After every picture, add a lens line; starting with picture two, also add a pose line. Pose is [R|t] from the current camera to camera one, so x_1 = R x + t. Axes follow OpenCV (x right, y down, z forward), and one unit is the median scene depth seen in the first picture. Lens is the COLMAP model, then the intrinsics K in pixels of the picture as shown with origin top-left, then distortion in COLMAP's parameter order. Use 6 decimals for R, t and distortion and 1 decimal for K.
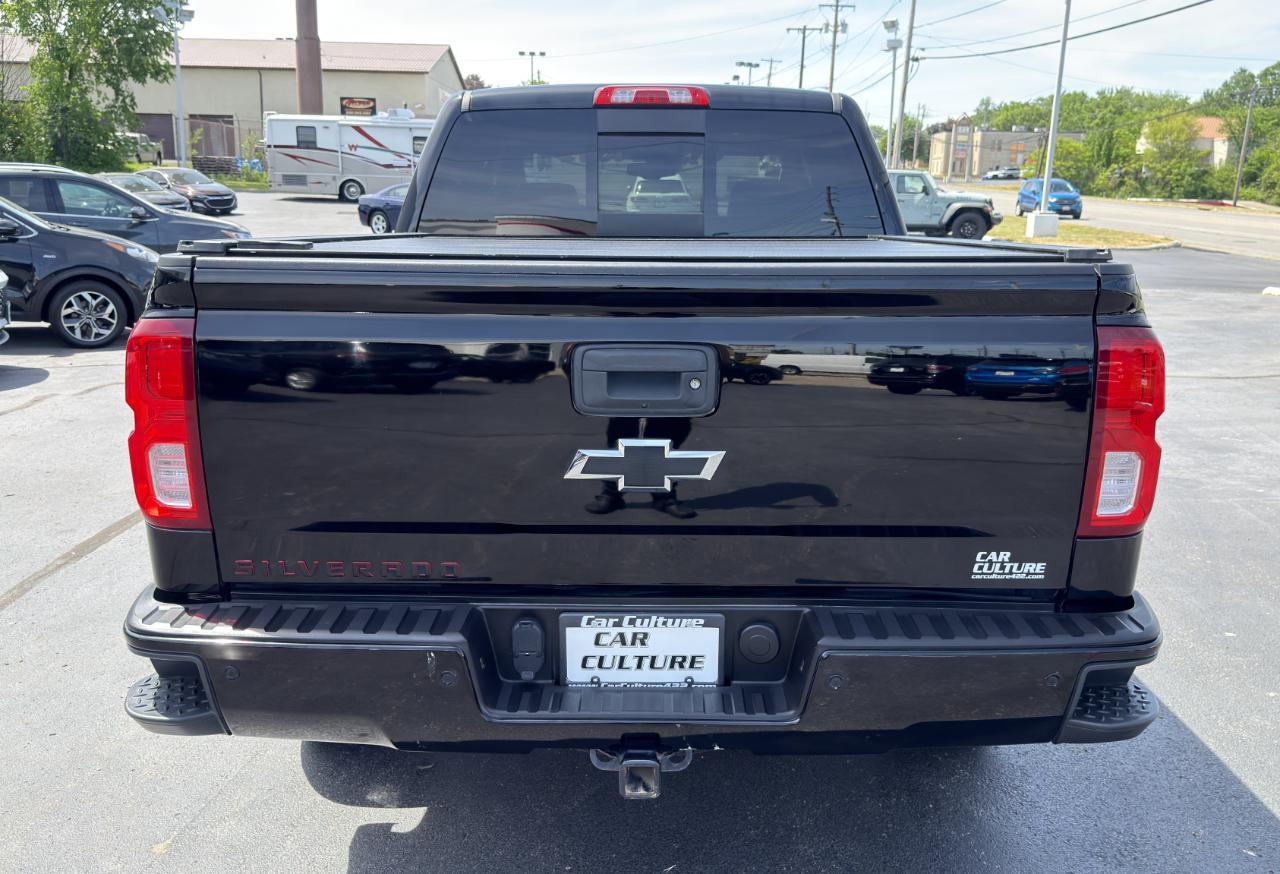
lens RADIAL K [[1125.3, 0, 640.0], [0, 1125.3, 437.0], [0, 0, 1]] dist [0.130649, -0.280081]
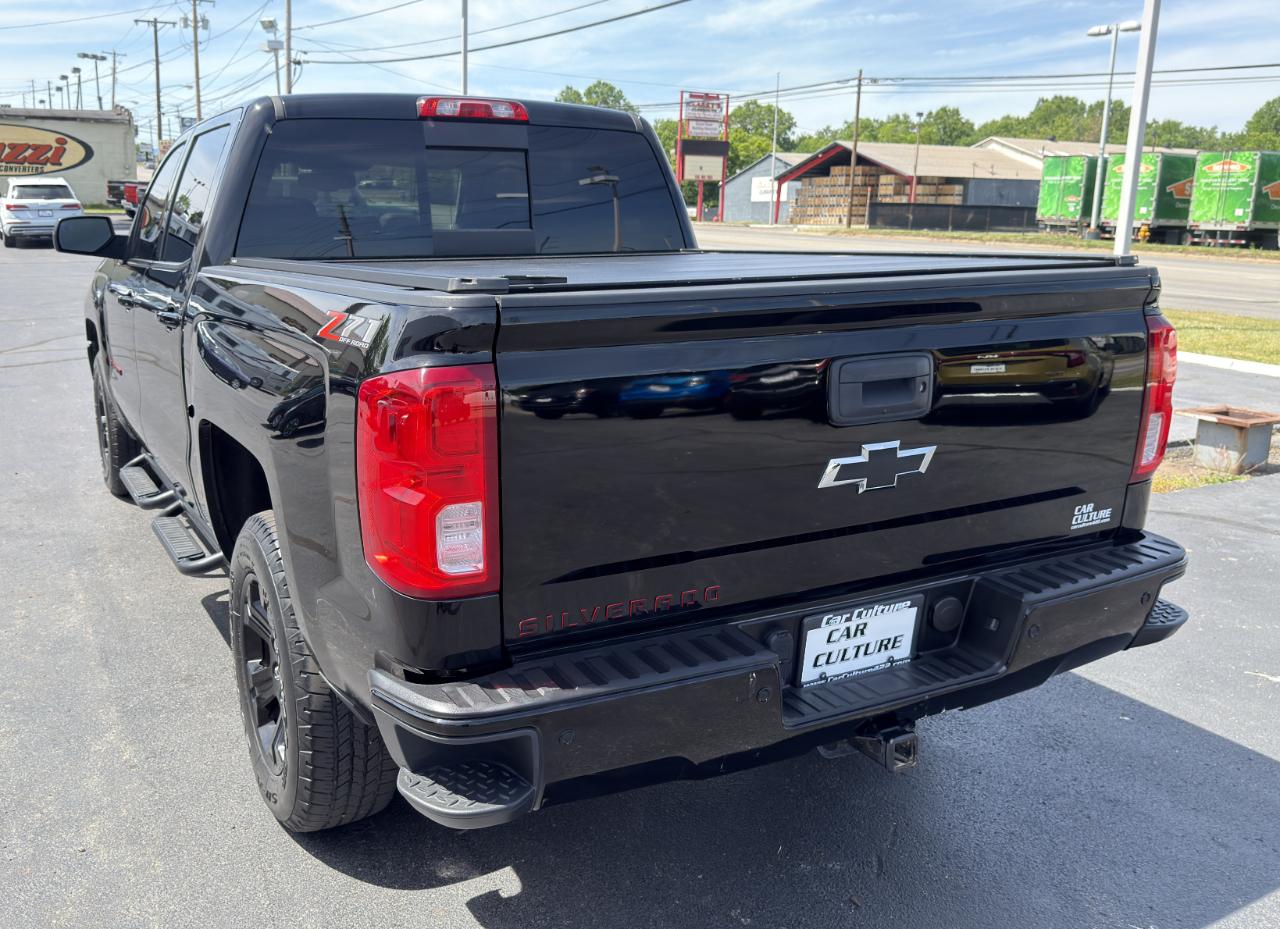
lens RADIAL K [[1166.4, 0, 640.0], [0, 1166.4, 464.5], [0, 0, 1]] dist [0.003777, -0.018154]
pose [[0.868903, -0.114101, 0.481653, -0.692409], [0.108420, 0.993311, 0.039719, -0.043809], [-0.482963, 0.017709, 0.875462, 0.124653]]
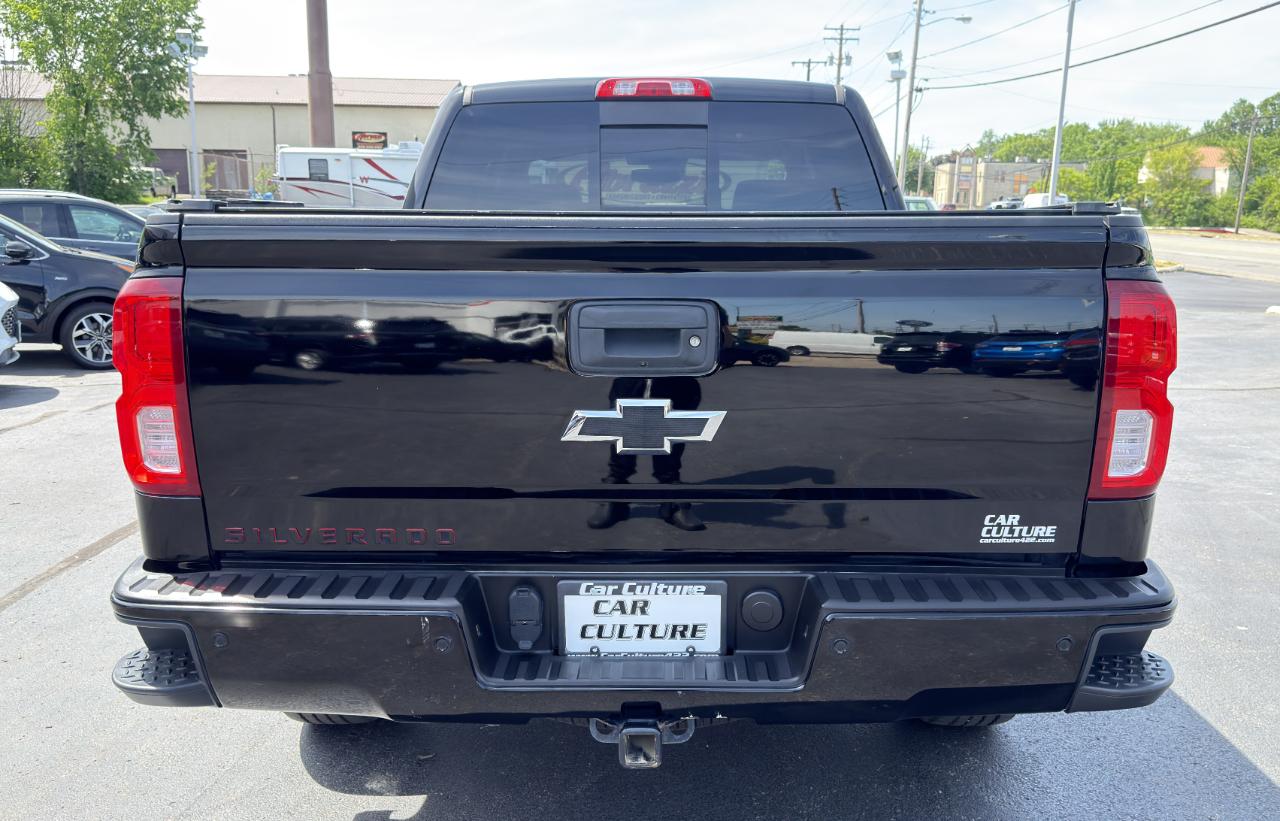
lens RADIAL K [[1113.9, 0, 644.7], [0, 1113.9, 448.1], [0, 0, 1]] dist [0.140087, -0.307467]
pose [[0.999977, -0.005416, -0.004118, 0.008496], [0.005349, 0.999858, -0.015977, 0.056149], [0.004204, 0.015955, 0.999864, 0.031702]]
